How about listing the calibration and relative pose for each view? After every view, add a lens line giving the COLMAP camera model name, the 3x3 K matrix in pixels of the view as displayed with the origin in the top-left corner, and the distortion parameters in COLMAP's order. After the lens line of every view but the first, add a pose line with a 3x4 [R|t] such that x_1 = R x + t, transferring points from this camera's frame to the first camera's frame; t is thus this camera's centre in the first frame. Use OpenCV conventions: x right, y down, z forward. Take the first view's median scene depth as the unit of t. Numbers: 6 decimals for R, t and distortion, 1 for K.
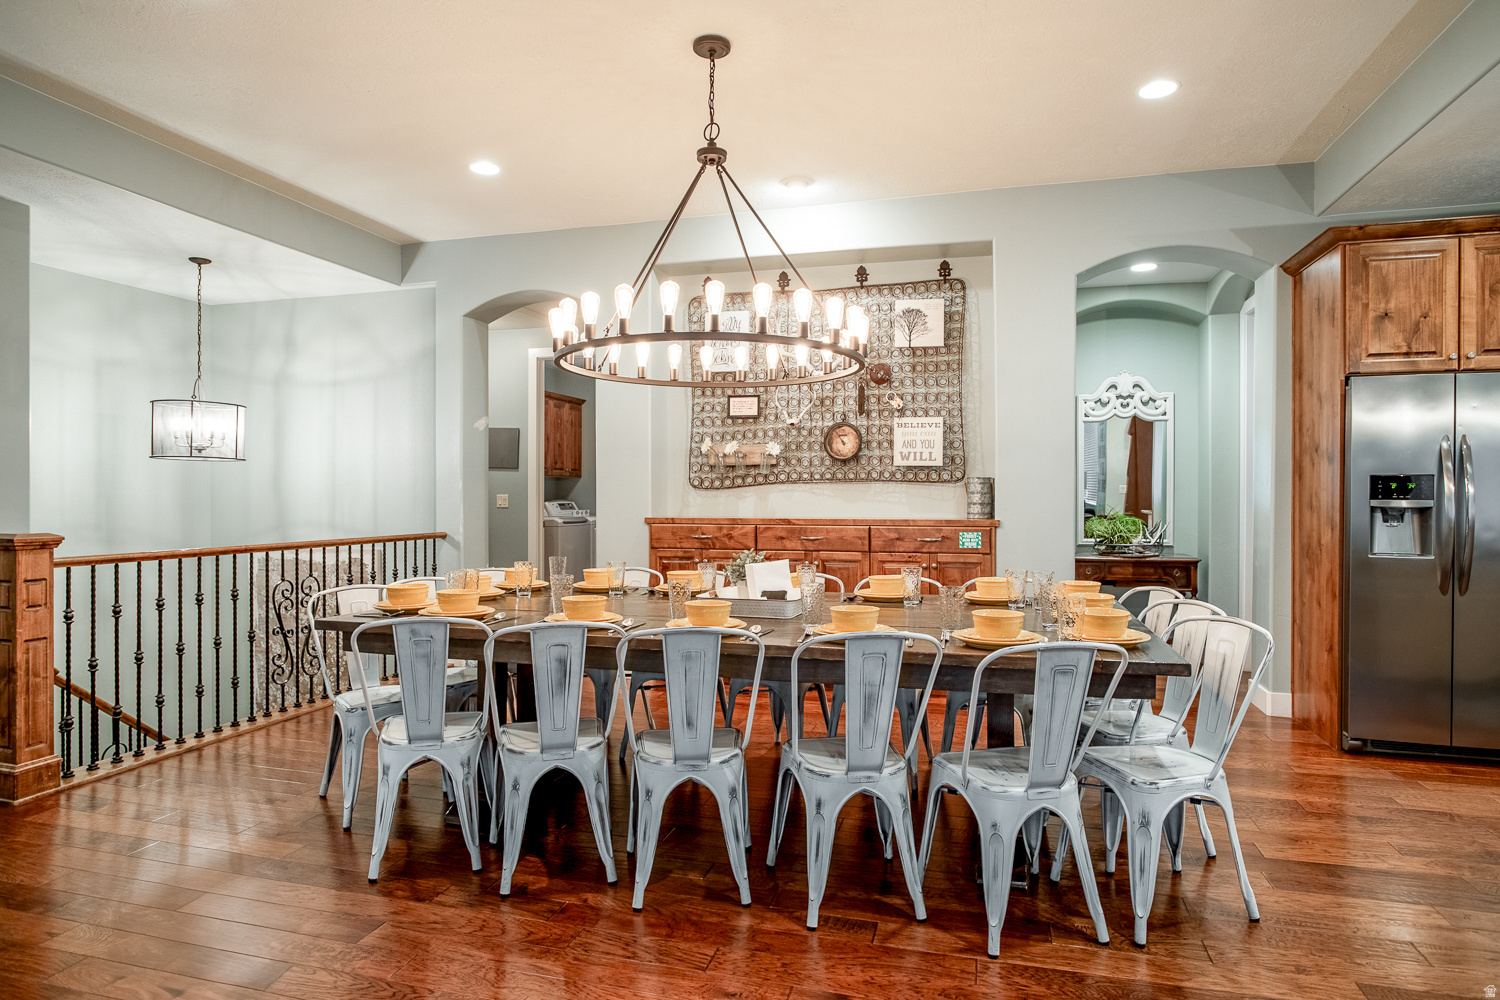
lens RADIAL K [[856.9, 0, 737.5], [0, 856.9, 500.1], [0, 0, 1]] dist [-0.048259, 0.025938]
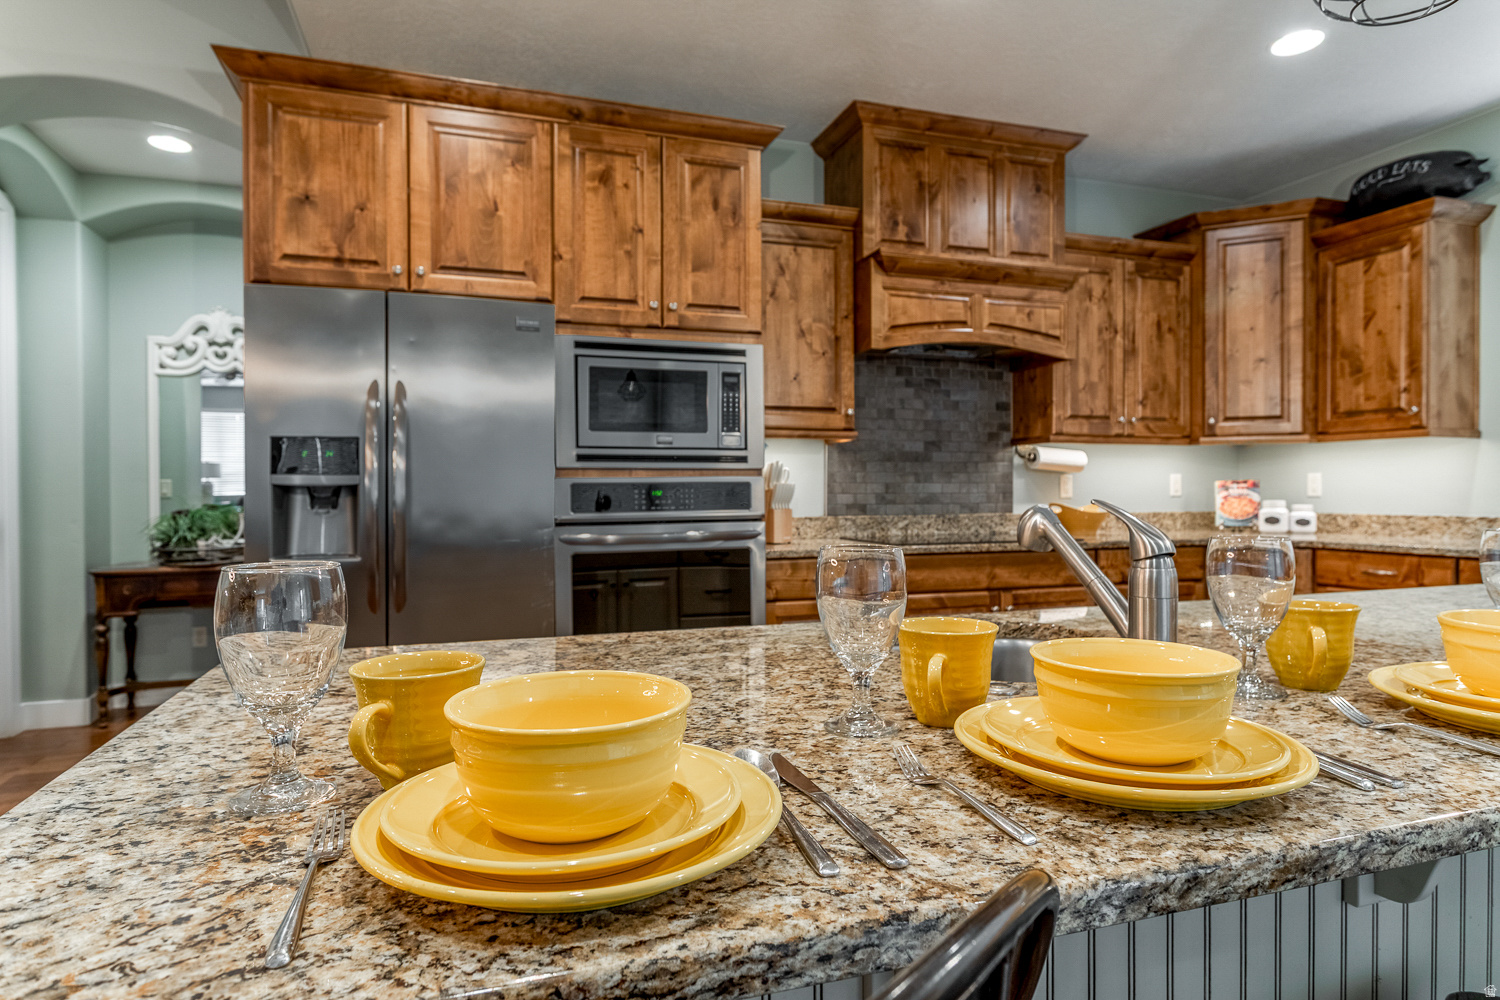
lens RADIAL K [[840.5, 0, 747.2], [0, 840.5, 493.8], [0, 0, 1]] dist [0.003938, -0.000265]
pose [[0.825857, -0.007209, 0.563834, 0.661757], [0.009775, 0.999951, -0.001532, 0.018380], [-0.563796, 0.006777, 0.825887, 0.243330]]
